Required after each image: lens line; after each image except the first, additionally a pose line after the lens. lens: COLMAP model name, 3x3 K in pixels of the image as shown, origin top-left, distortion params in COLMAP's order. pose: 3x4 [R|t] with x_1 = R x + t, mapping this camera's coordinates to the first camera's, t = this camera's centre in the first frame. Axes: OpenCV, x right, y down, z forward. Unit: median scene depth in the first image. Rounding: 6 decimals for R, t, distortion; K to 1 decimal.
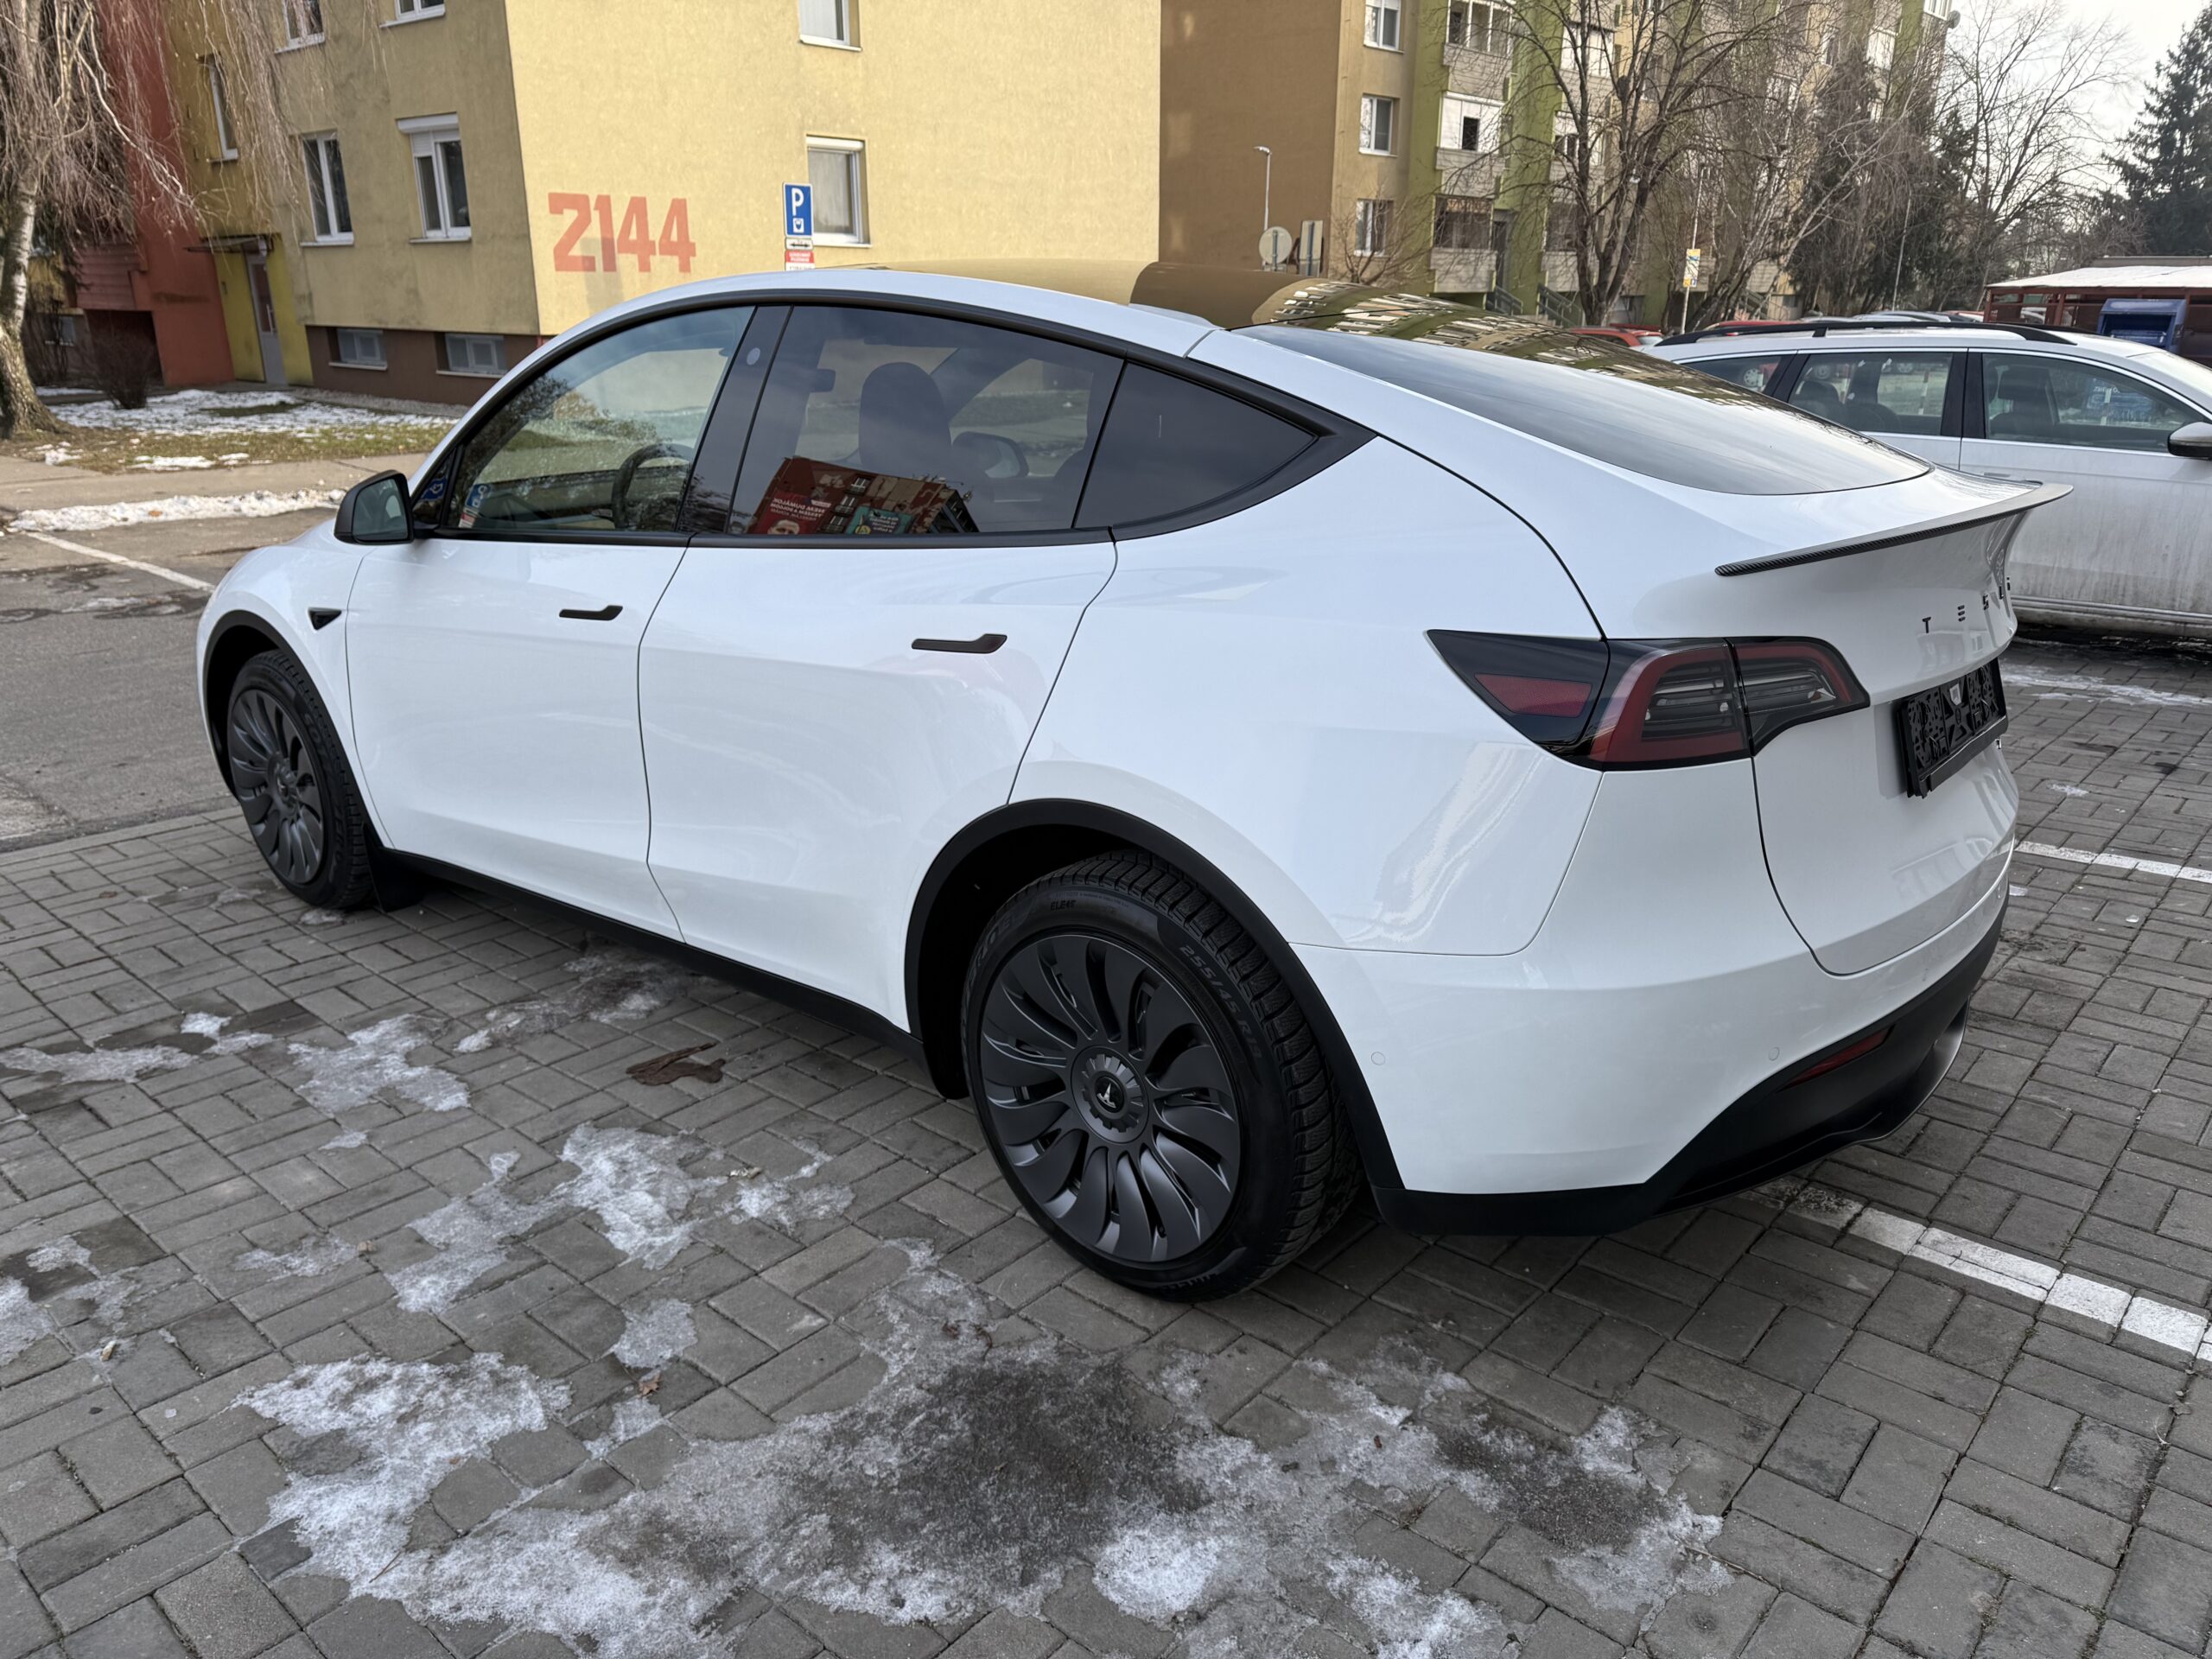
lens RADIAL K [[1588.2, 0, 1106.5], [0, 1588.2, 828.9], [0, 0, 1]] dist [0.014381, -0.019114]
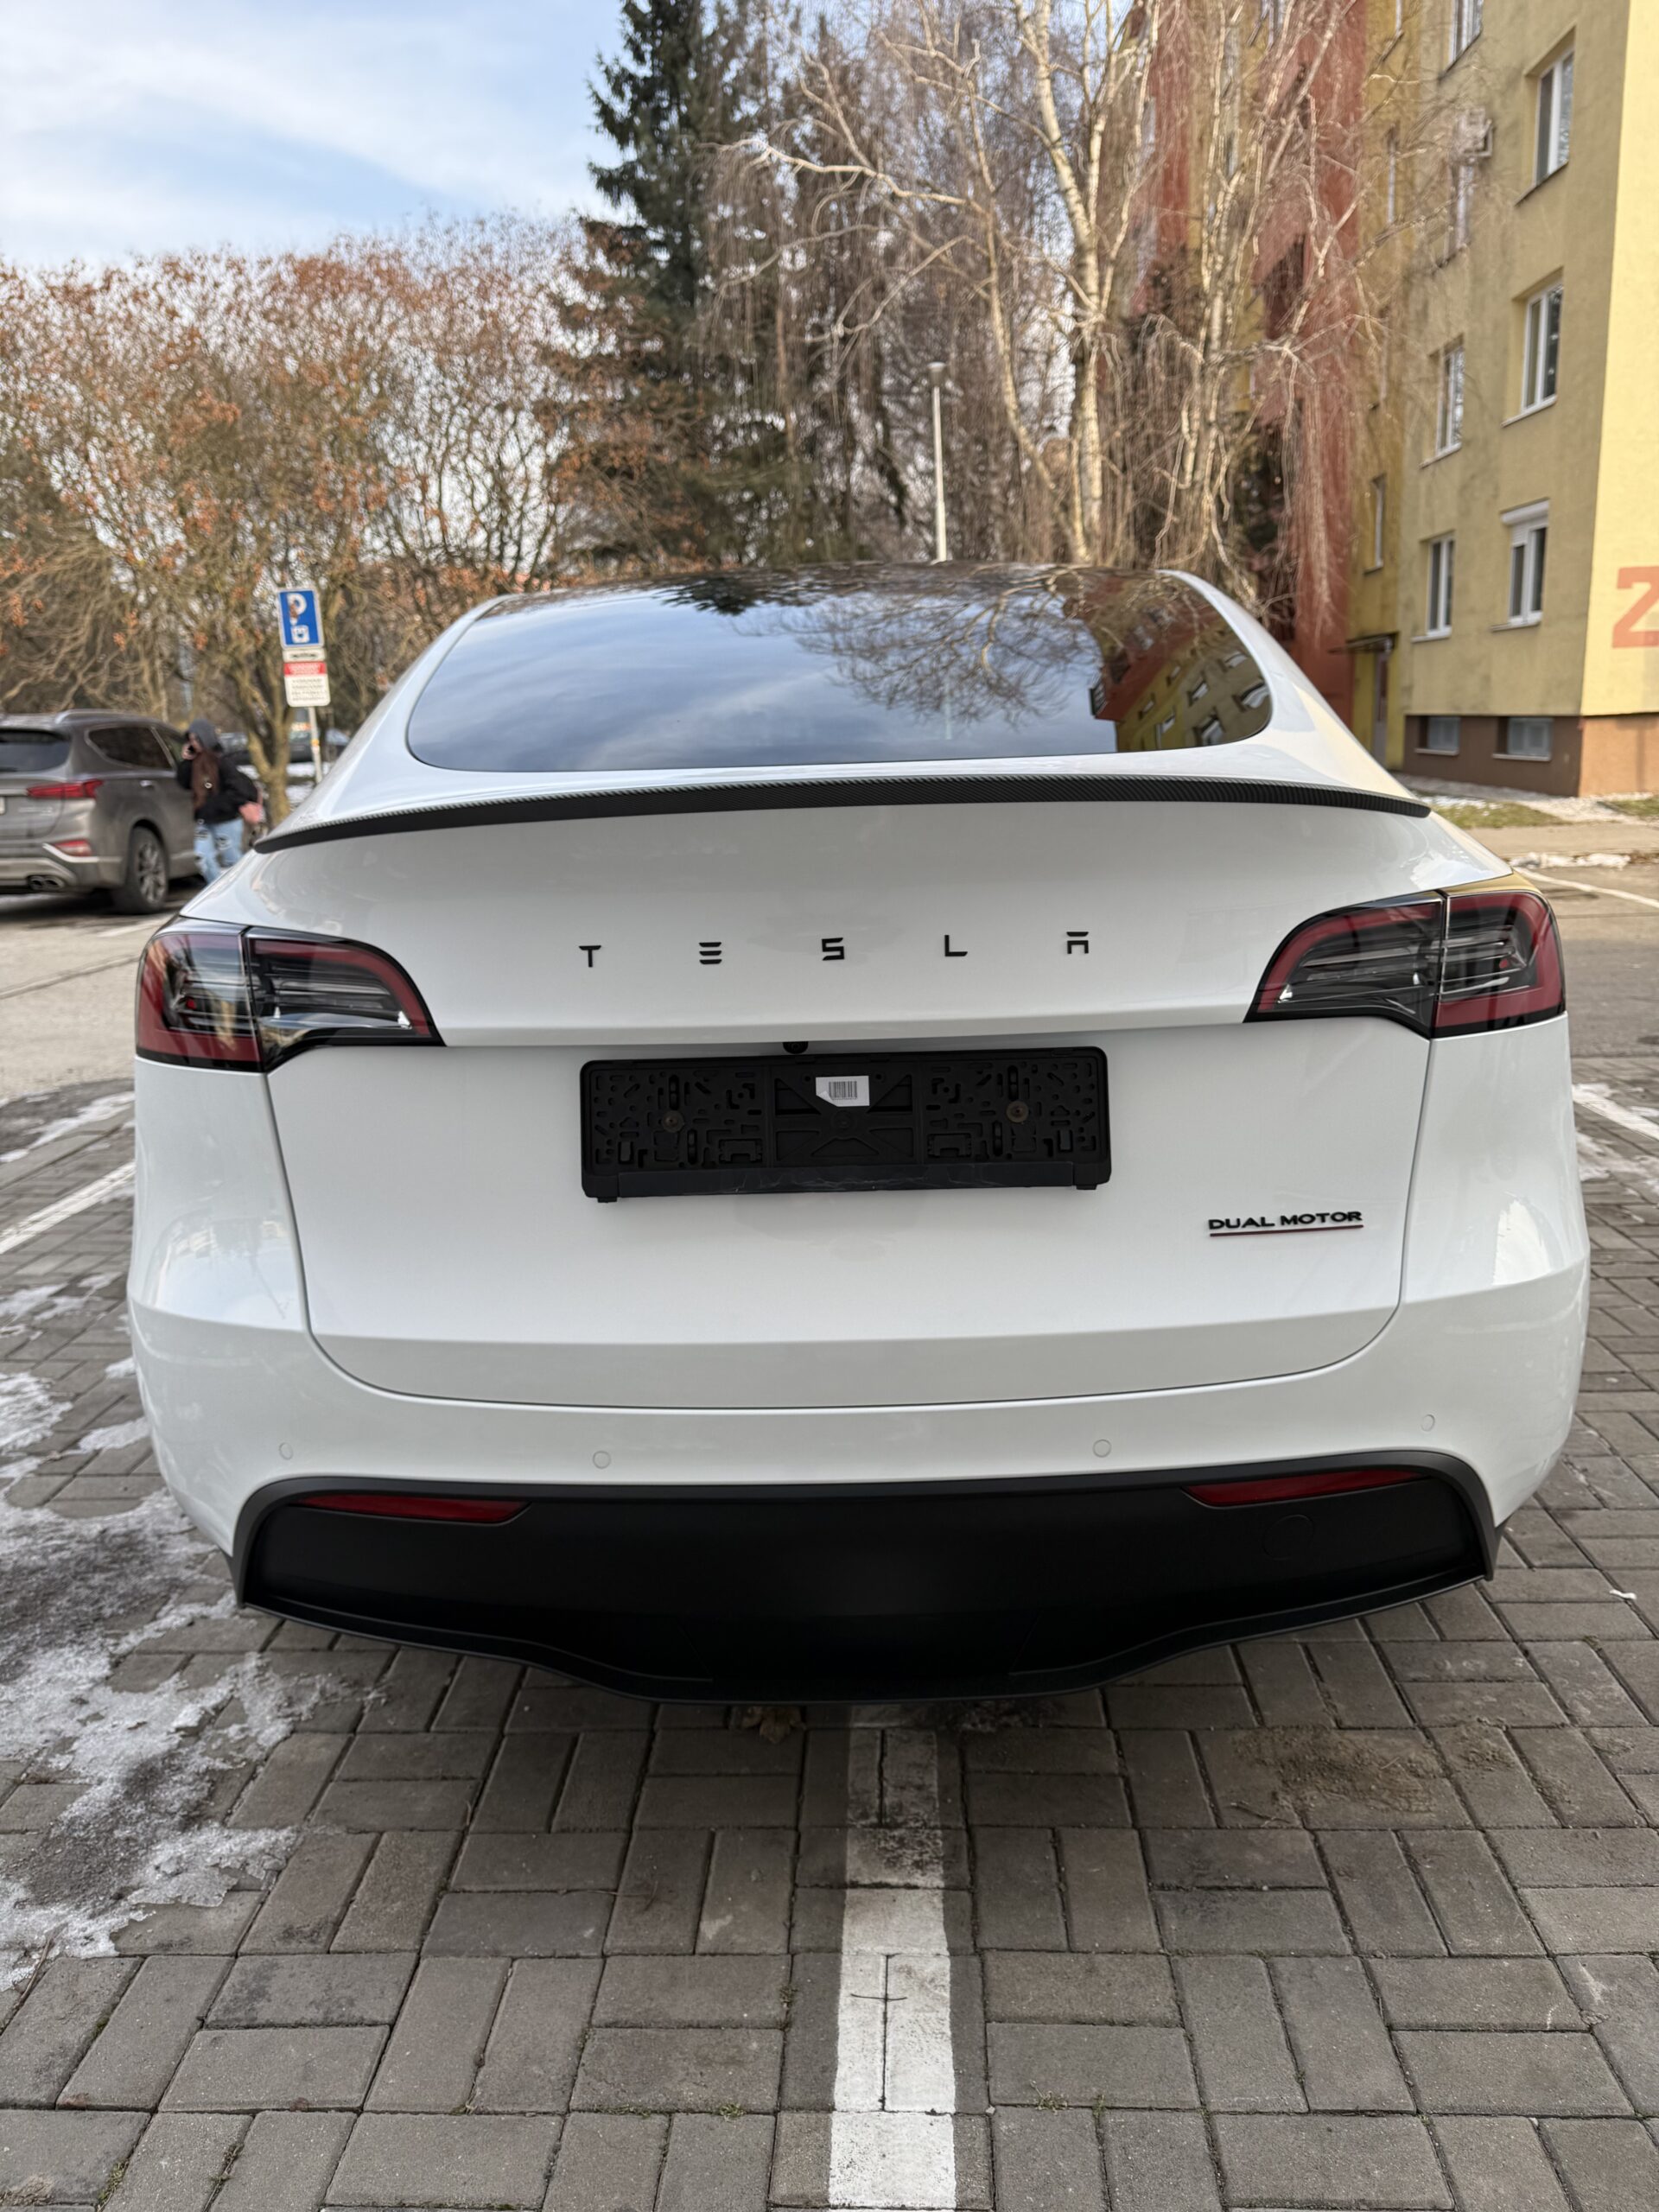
lens RADIAL K [[1588.2, 0, 817.4], [0, 1588.2, 1097.4], [0, 0, 1]] dist [0.014381, -0.019114]
pose [[0.626587, 0.152210, -0.764343, 0.603897], [-0.208919, 0.977652, 0.023423, -0.055349], [0.750827, 0.145009, 0.644384, 0.337298]]
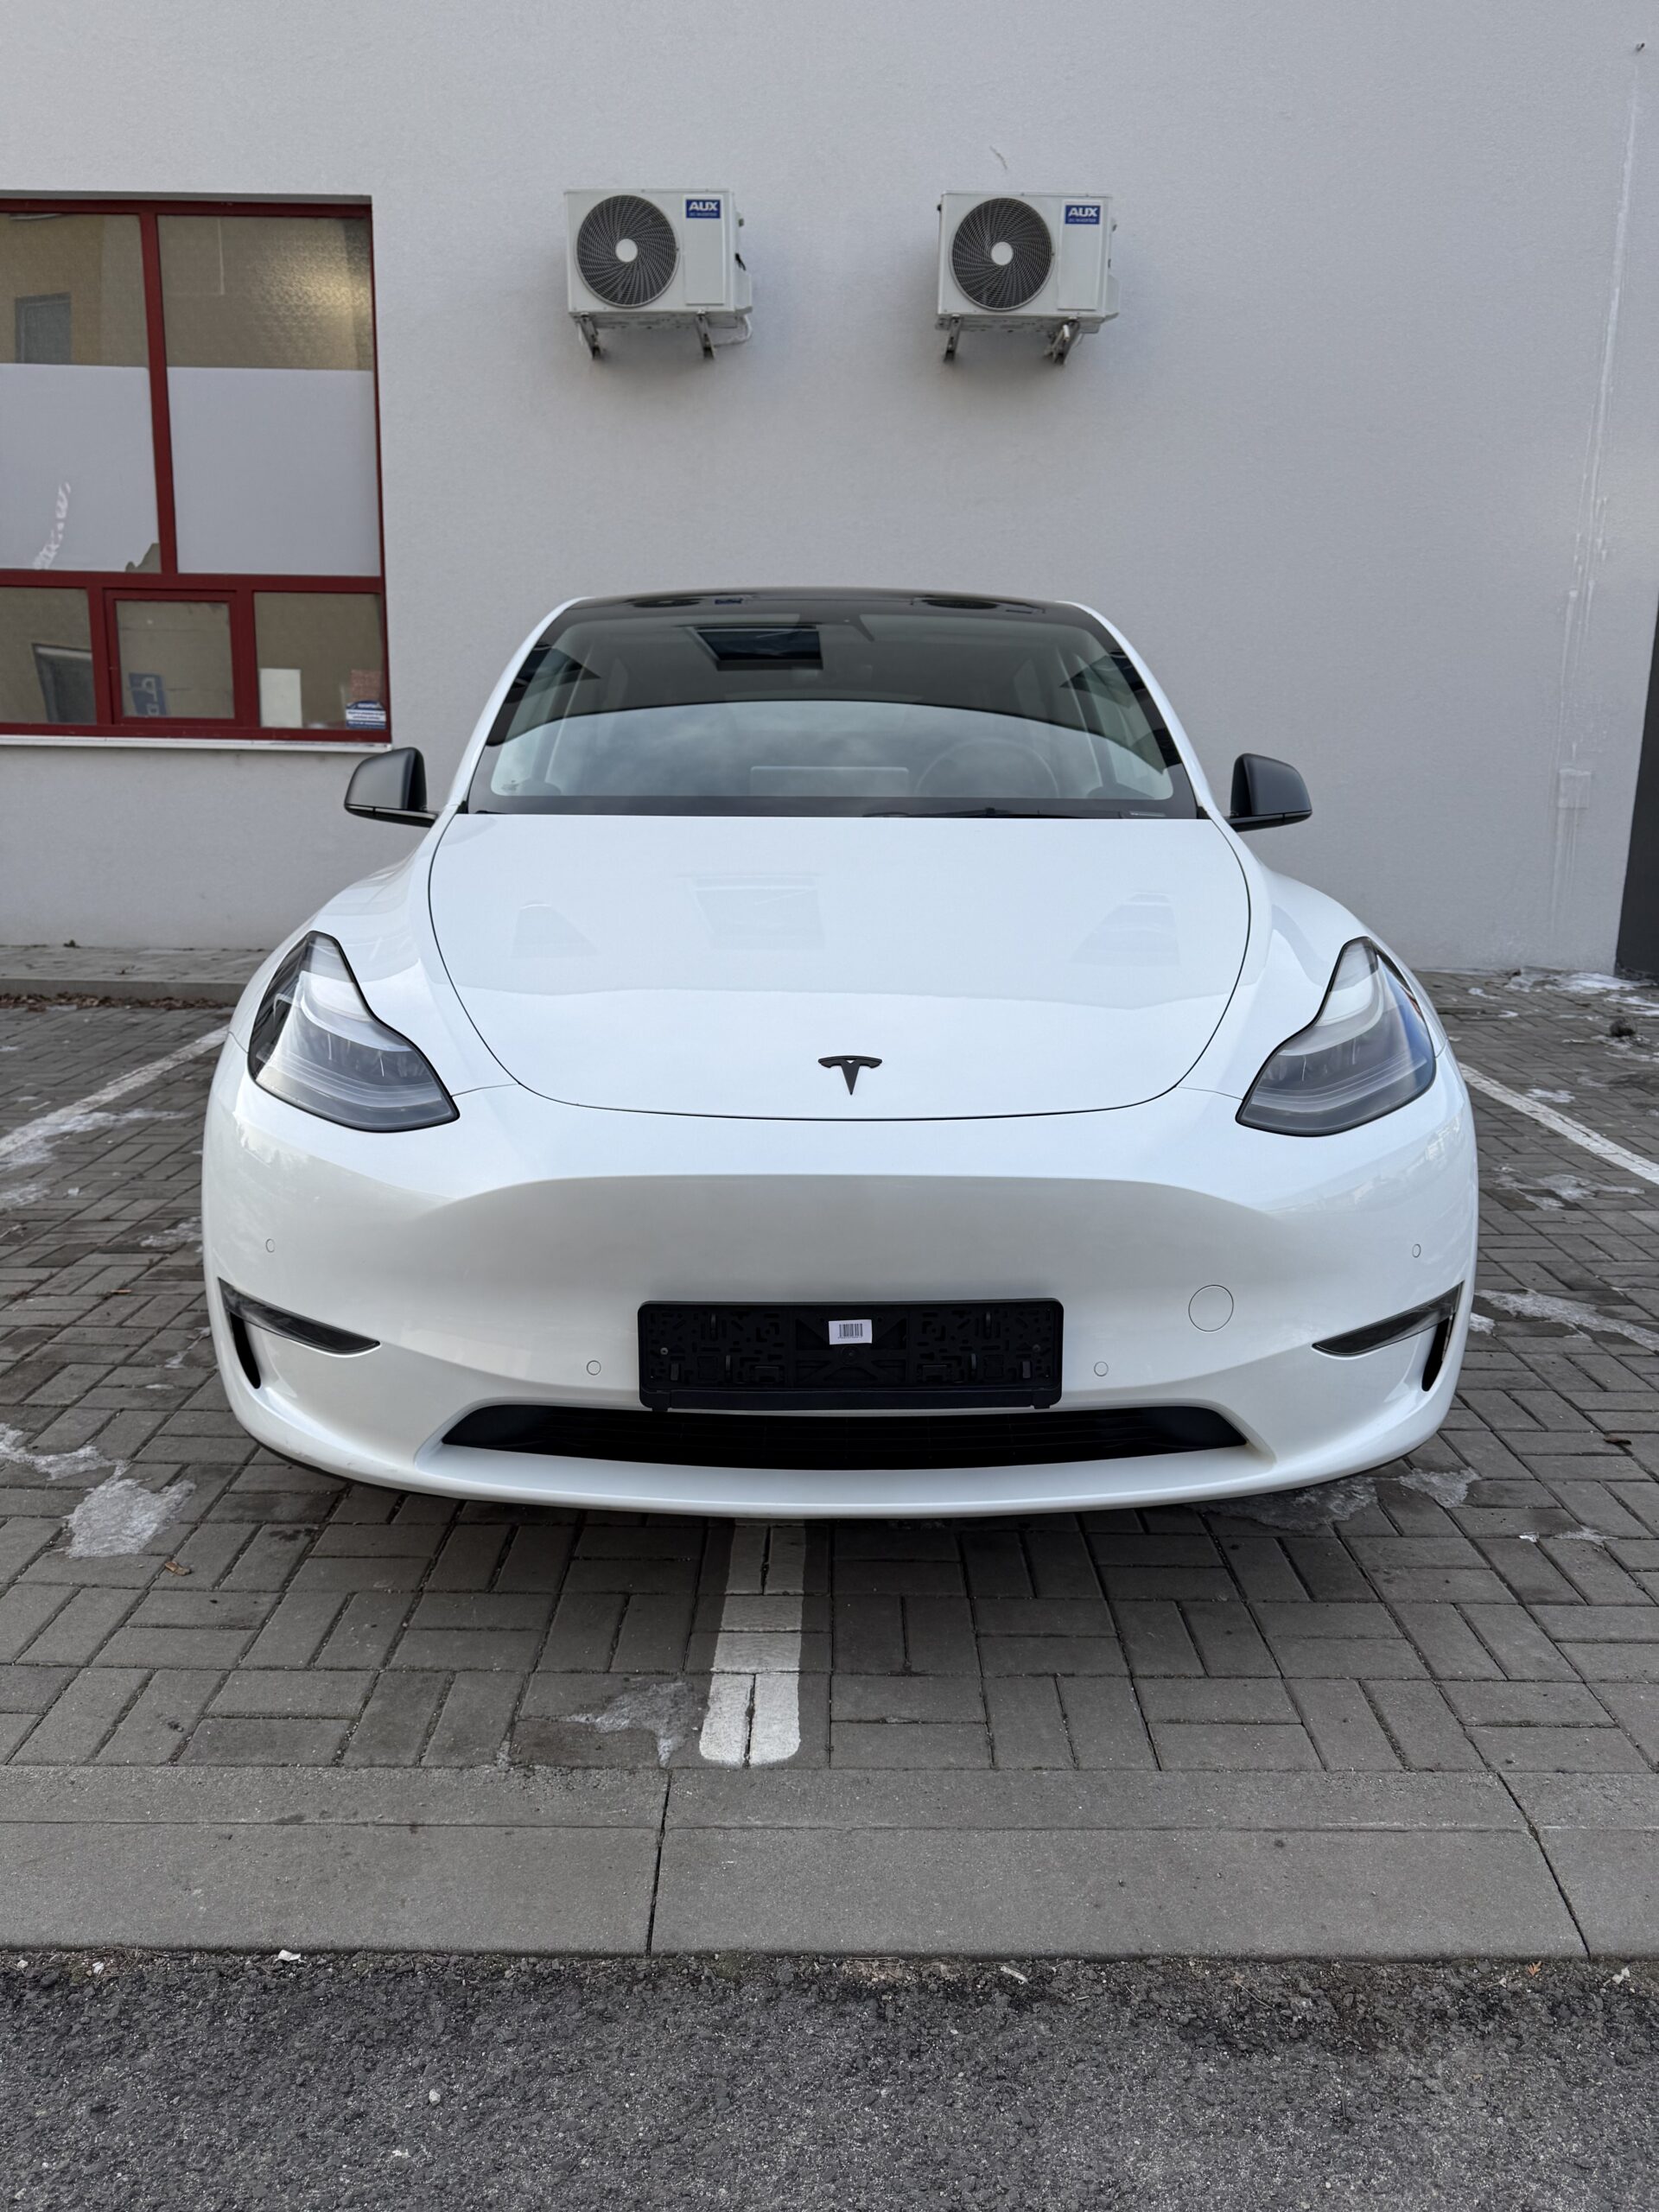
lens RADIAL K [[1588.2, 0, 836.8], [0, 1588.2, 1101.1], [0, 0, 1]] dist [0.014381, -0.019114]
pose [[-0.668817, -0.165079, 0.724868, -0.875320], [0.215285, 0.890251, 0.401380, -0.407515], [-0.711573, 0.424502, -0.559876, 1.558035]]
